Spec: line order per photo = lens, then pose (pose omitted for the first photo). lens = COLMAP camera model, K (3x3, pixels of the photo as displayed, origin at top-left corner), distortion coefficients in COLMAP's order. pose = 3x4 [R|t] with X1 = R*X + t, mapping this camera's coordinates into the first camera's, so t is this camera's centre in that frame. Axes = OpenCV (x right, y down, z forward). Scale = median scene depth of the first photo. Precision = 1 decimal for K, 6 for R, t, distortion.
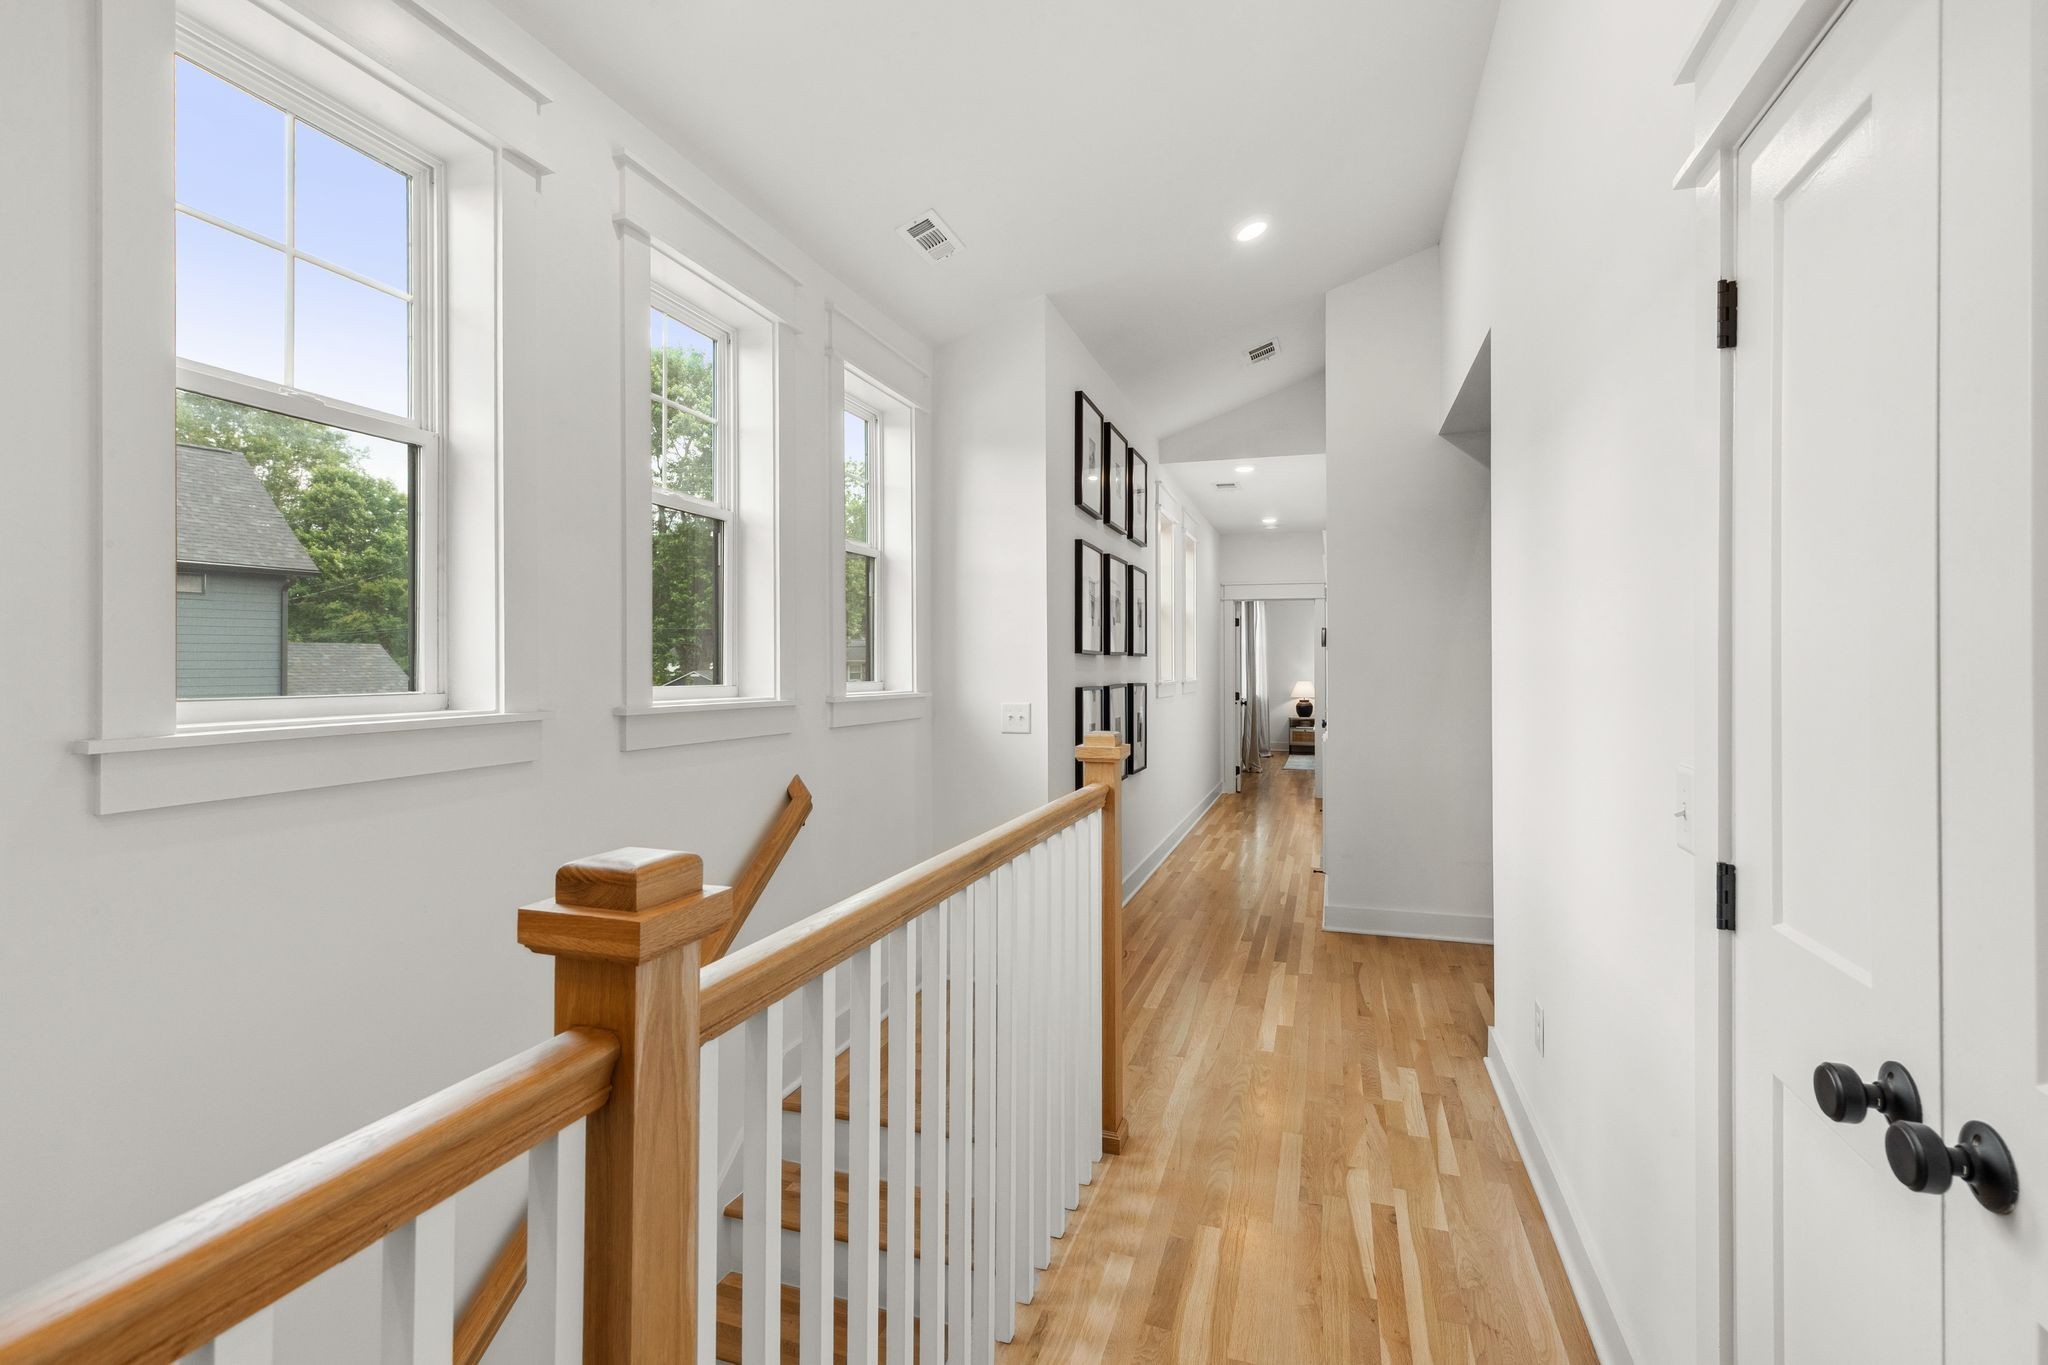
lens RADIAL K [[937.6, 0, 1029.8], [0, 937.6, 668.7], [0, 0, 1]] dist [0.001503, -0.000111]
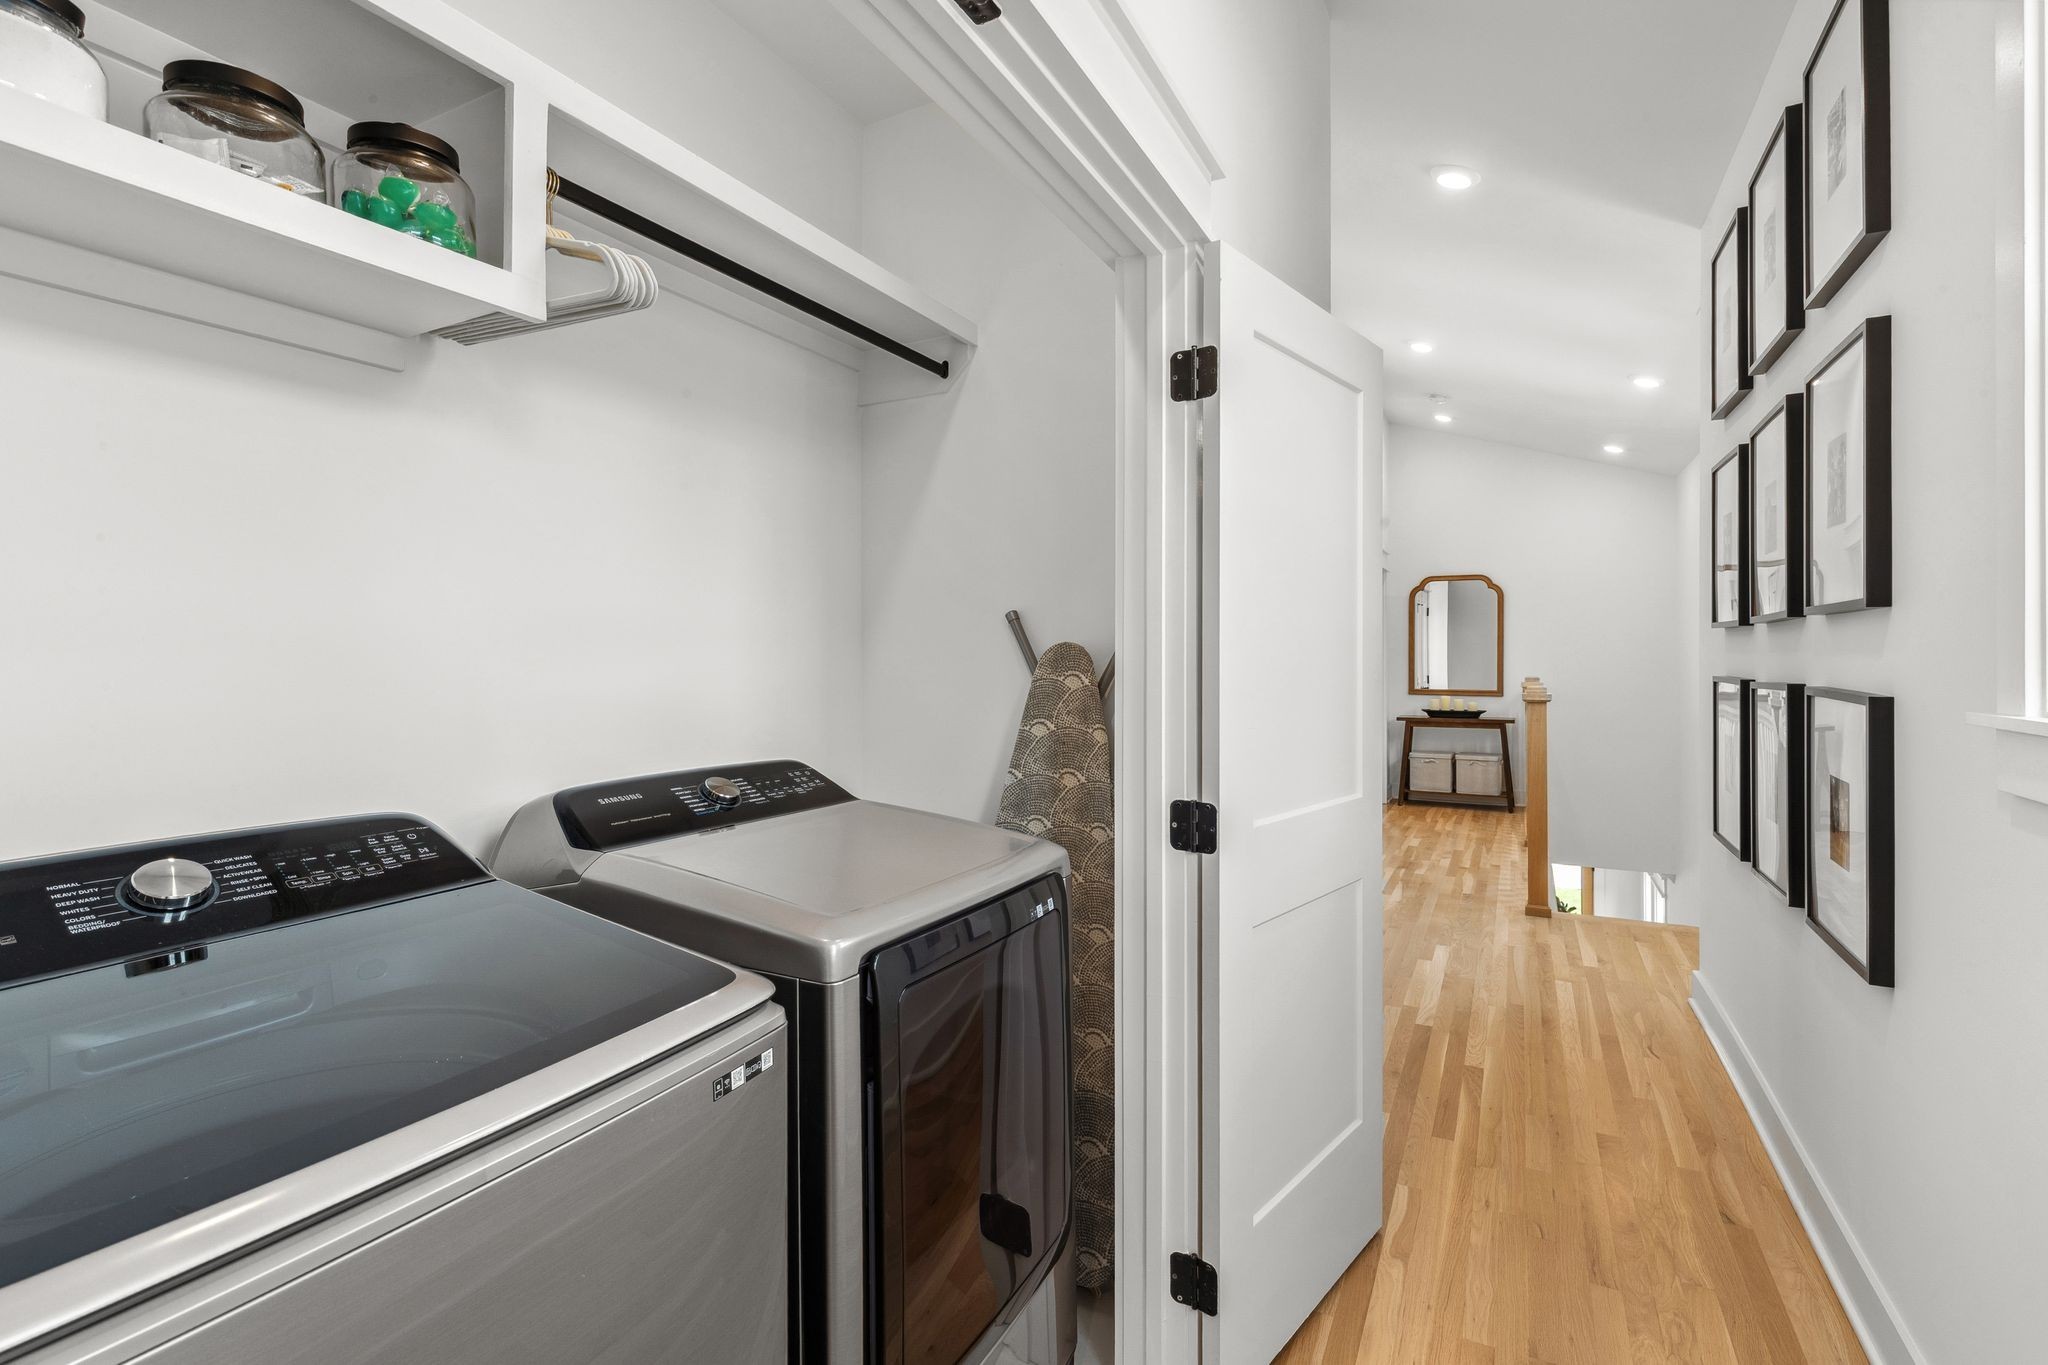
lens RADIAL K [[937.6, 0, 1014.8], [0, 937.6, 664.5], [0, 0, 1]] dist [0.001503, -0.000111]
pose [[-0.983921, -0.000238, 0.178605, 0.477197], [0.001387, 0.999959, 0.008972, 0.002599], [-0.178599, 0.009075, -0.983880, 1.884697]]
